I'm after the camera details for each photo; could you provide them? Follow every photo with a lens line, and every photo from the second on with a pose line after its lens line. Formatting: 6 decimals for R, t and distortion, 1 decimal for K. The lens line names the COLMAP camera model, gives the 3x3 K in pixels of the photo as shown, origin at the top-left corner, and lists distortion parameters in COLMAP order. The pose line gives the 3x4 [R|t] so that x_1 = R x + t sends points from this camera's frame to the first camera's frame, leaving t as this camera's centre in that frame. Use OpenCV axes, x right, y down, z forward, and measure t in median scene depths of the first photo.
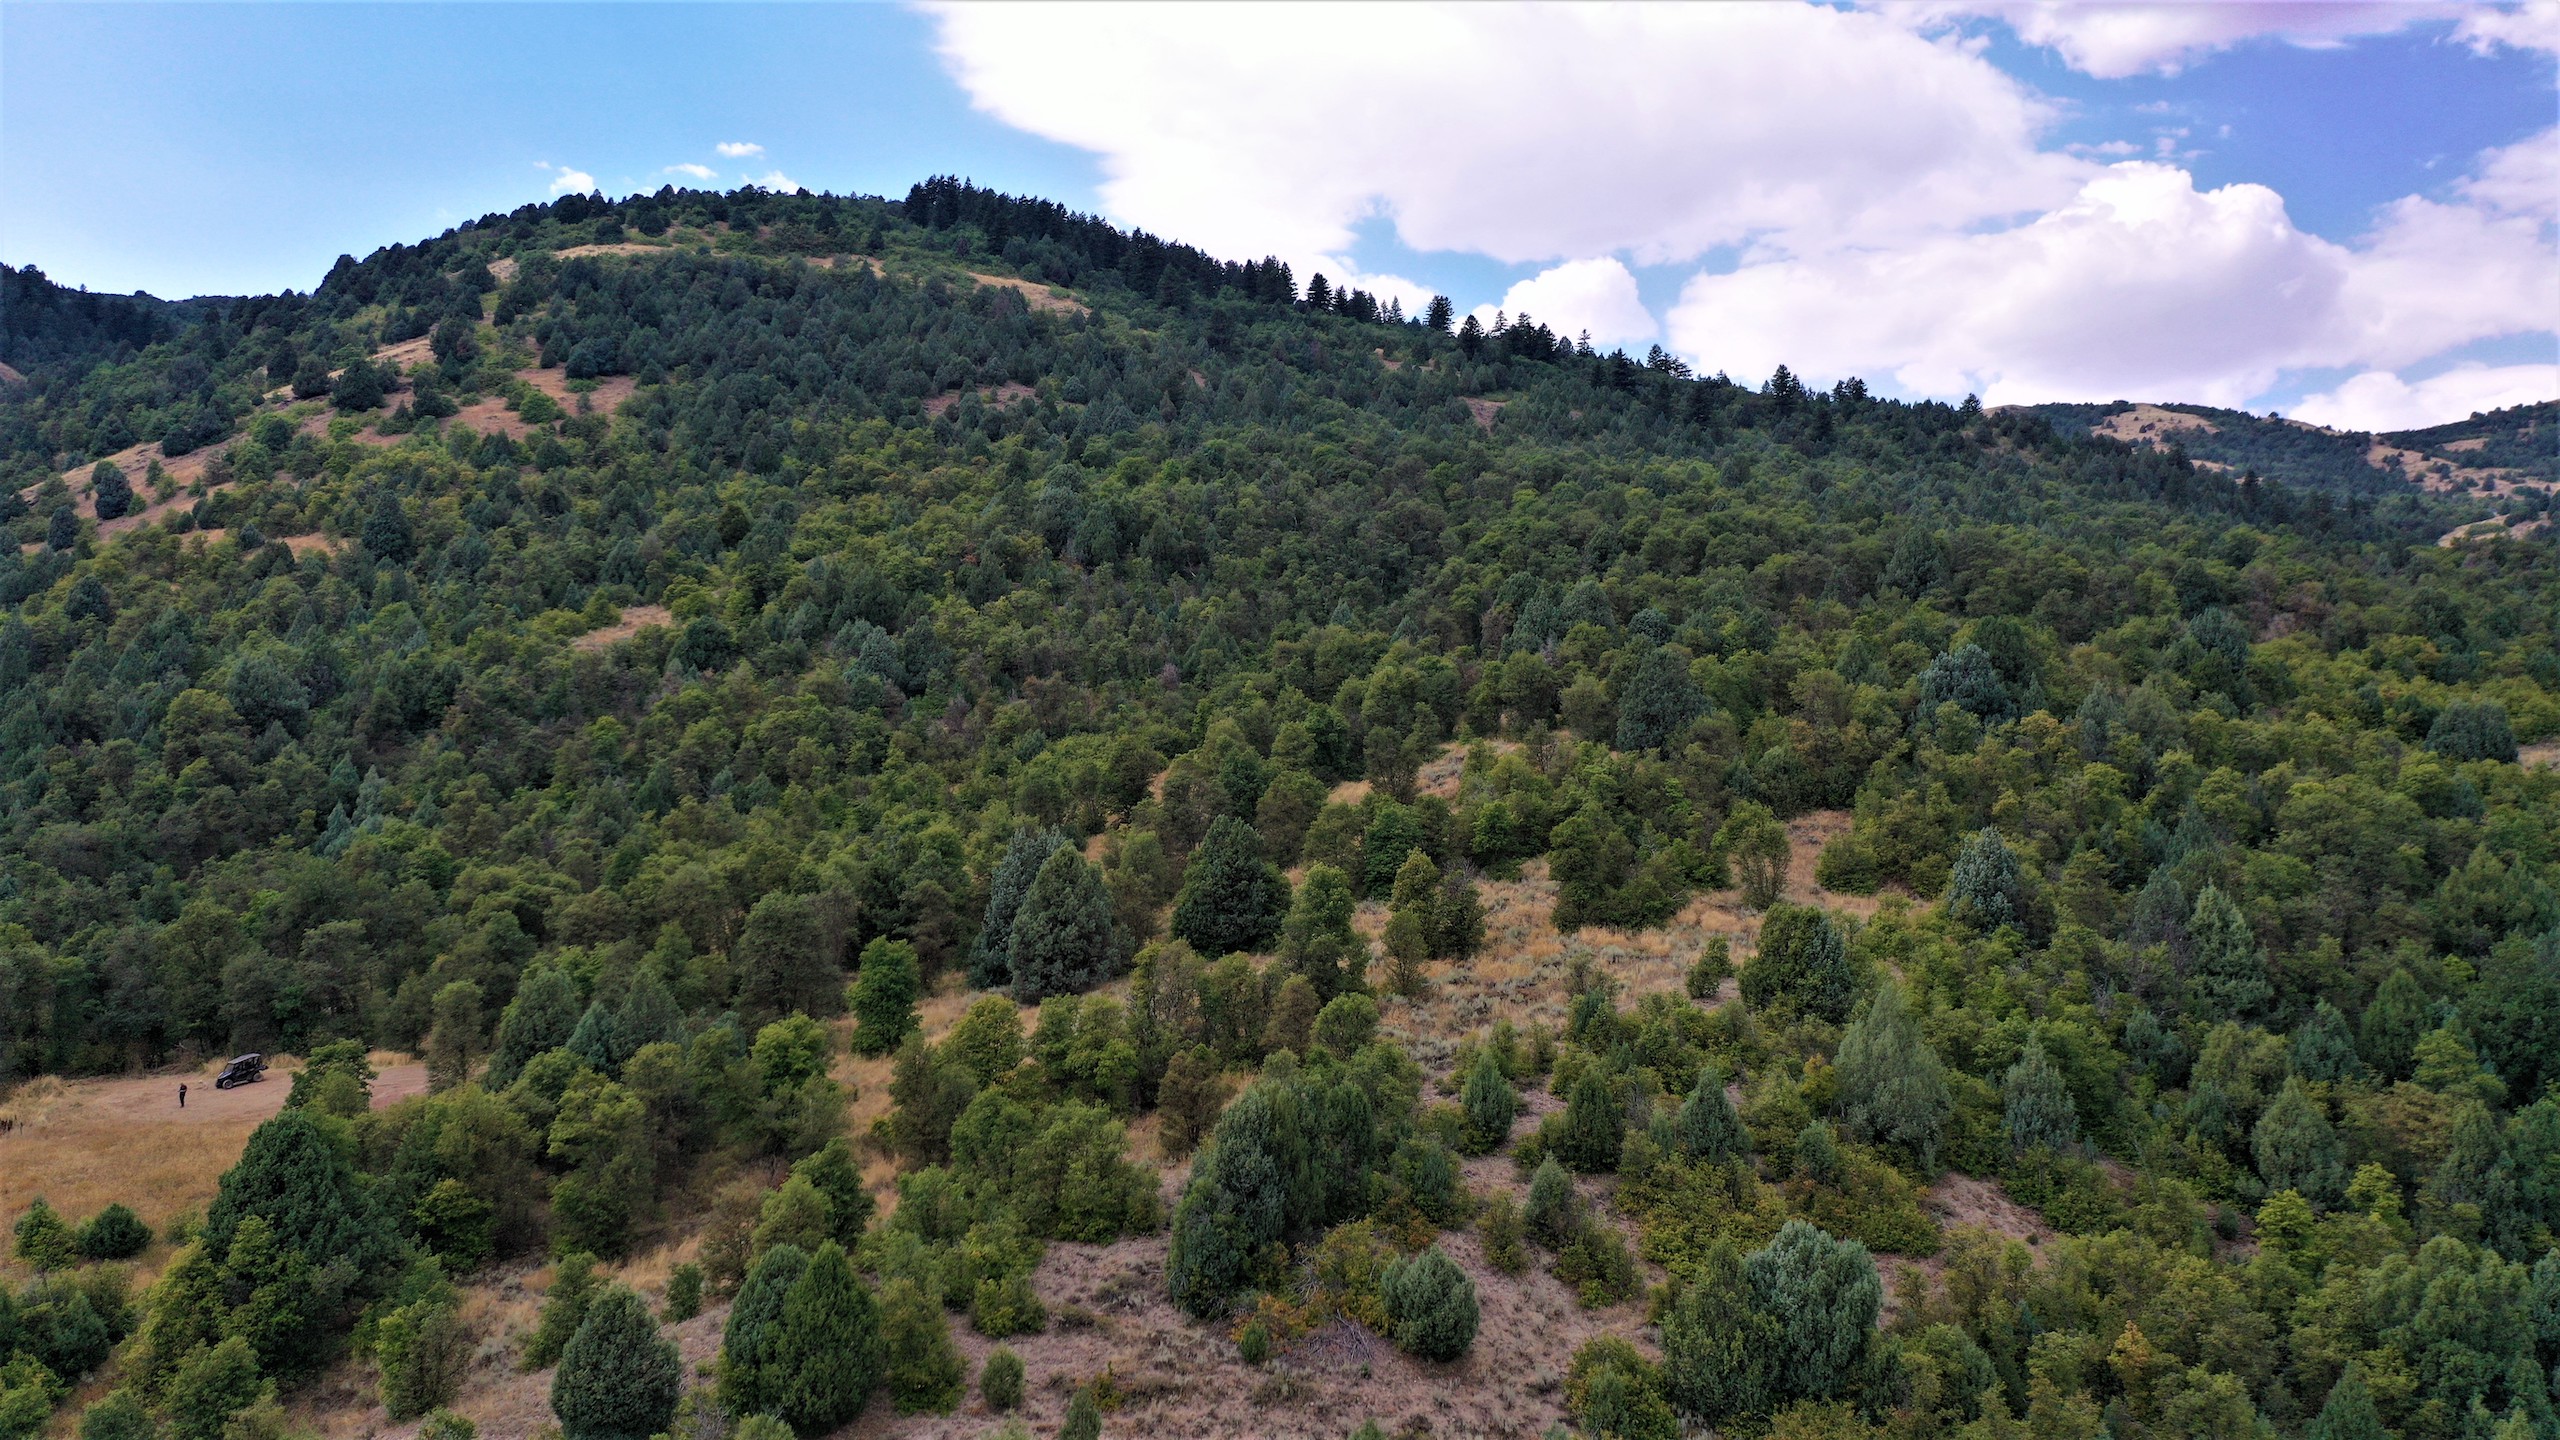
lens RADIAL K [[2043.8, 0, 1274.0], [0, 2043.8, 713.6], [0, 0, 1]] dist [0.026222, 0.008707]
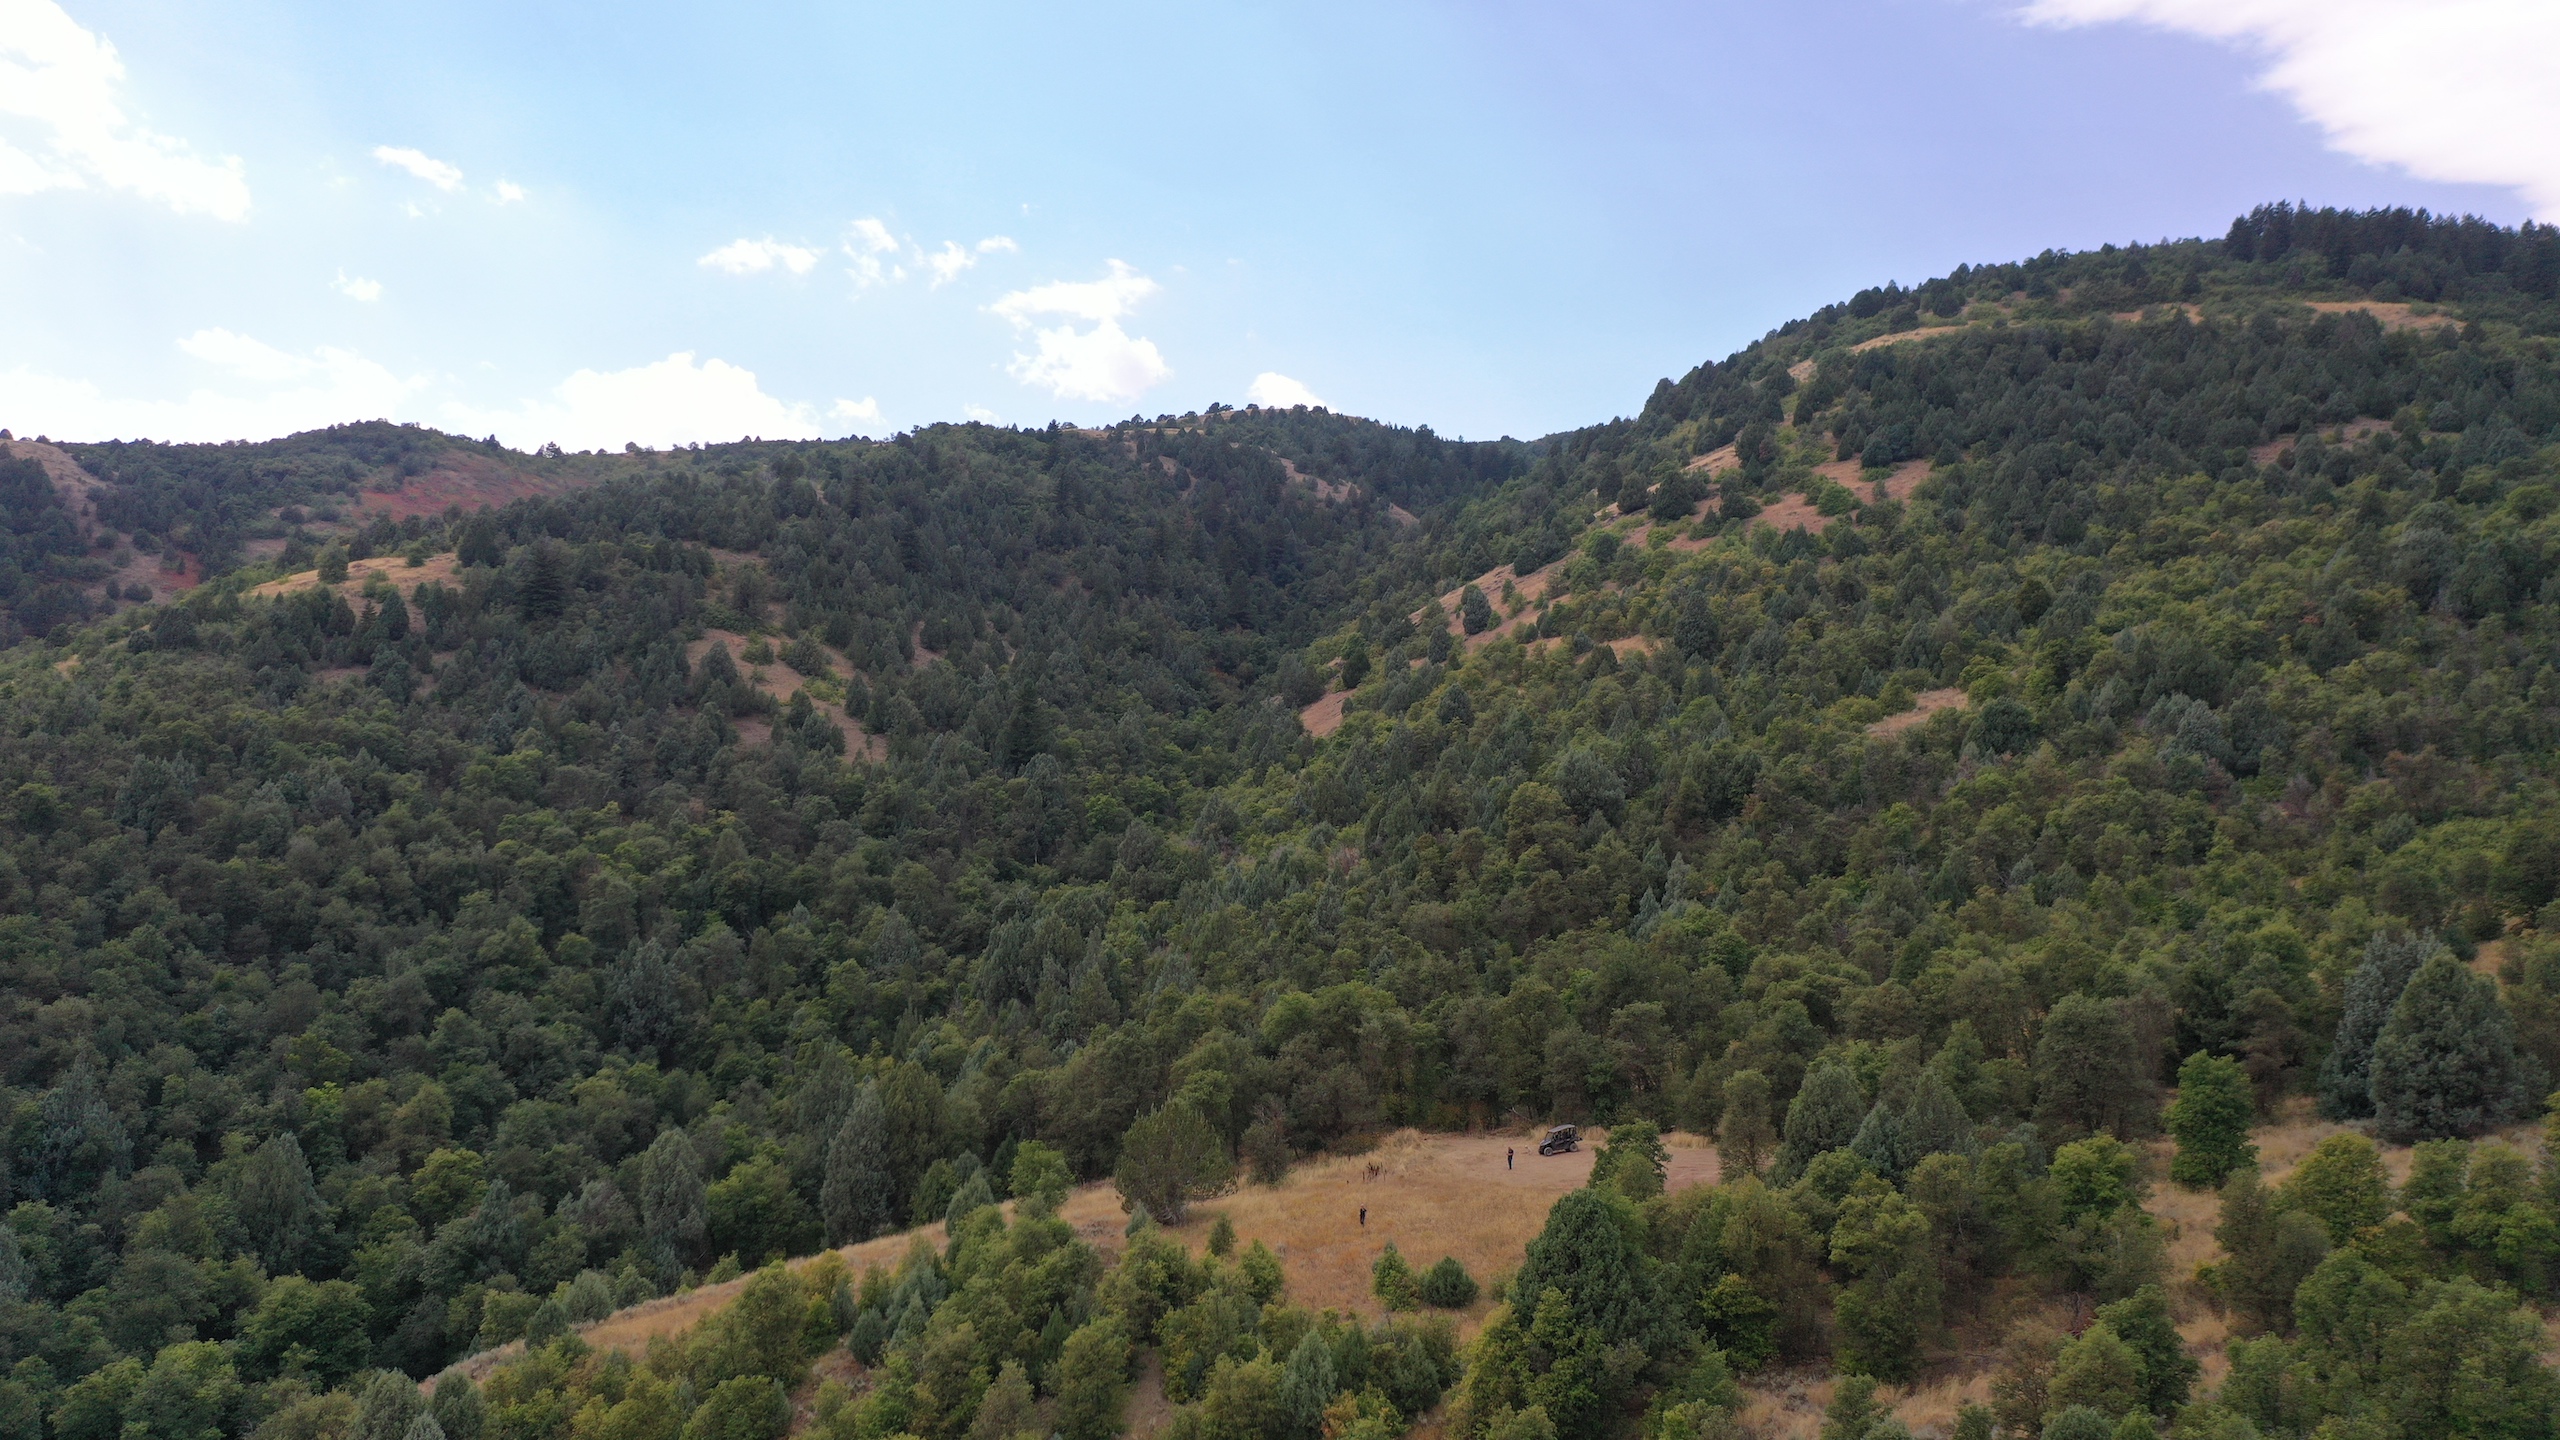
lens RADIAL K [[2043.8, 0, 1277.5], [0, 2043.8, 711.2], [0, 0, 1]] dist [0.026222, 0.008707]
pose [[0.814597, -0.036933, -0.578850, 0.000386], [0.011930, 0.998826, -0.046940, 0.000005], [0.579905, 0.031331, 0.814082, 0.026196]]
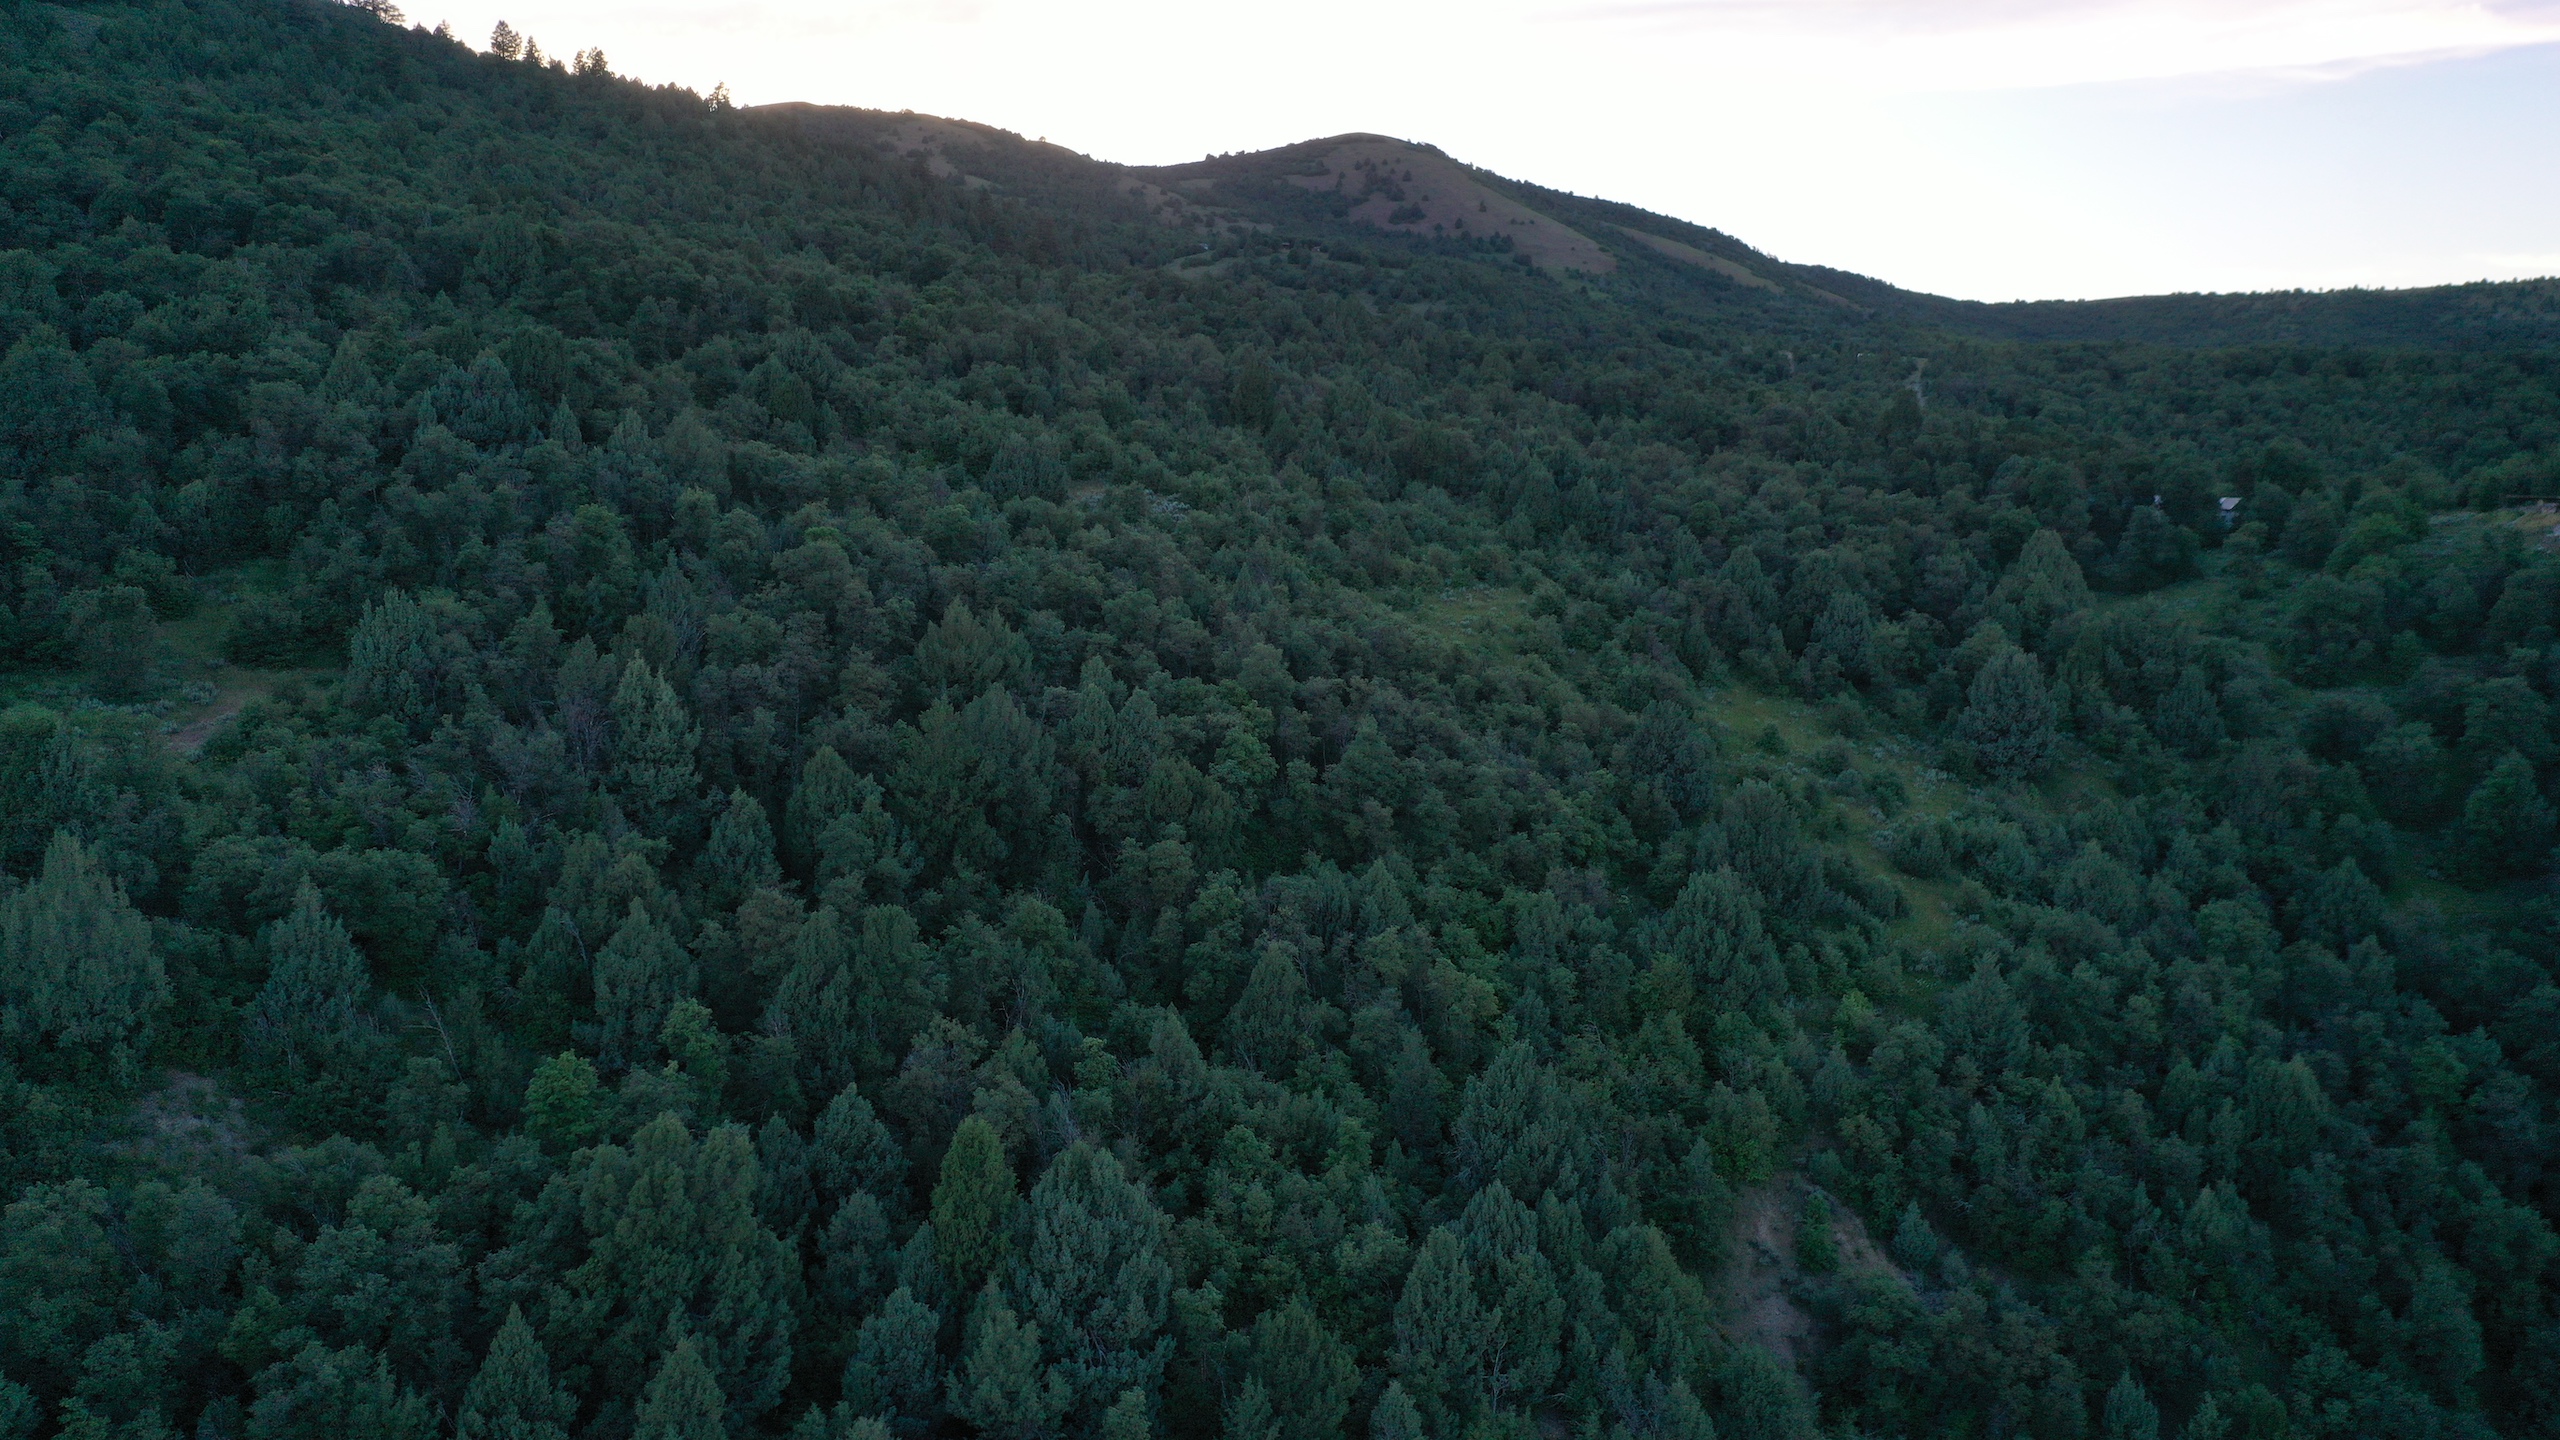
lens RADIAL K [[2043.8, 0, 1285.3], [0, 2043.8, 735.5], [0, 0, 1]] dist [0.026222, 0.008707]
pose [[0.849208, -0.058853, 0.524768, 0.128874], [-0.023405, 0.988598, 0.148747, -0.010589], [-0.527539, -0.138599, 0.838149, 0.071398]]
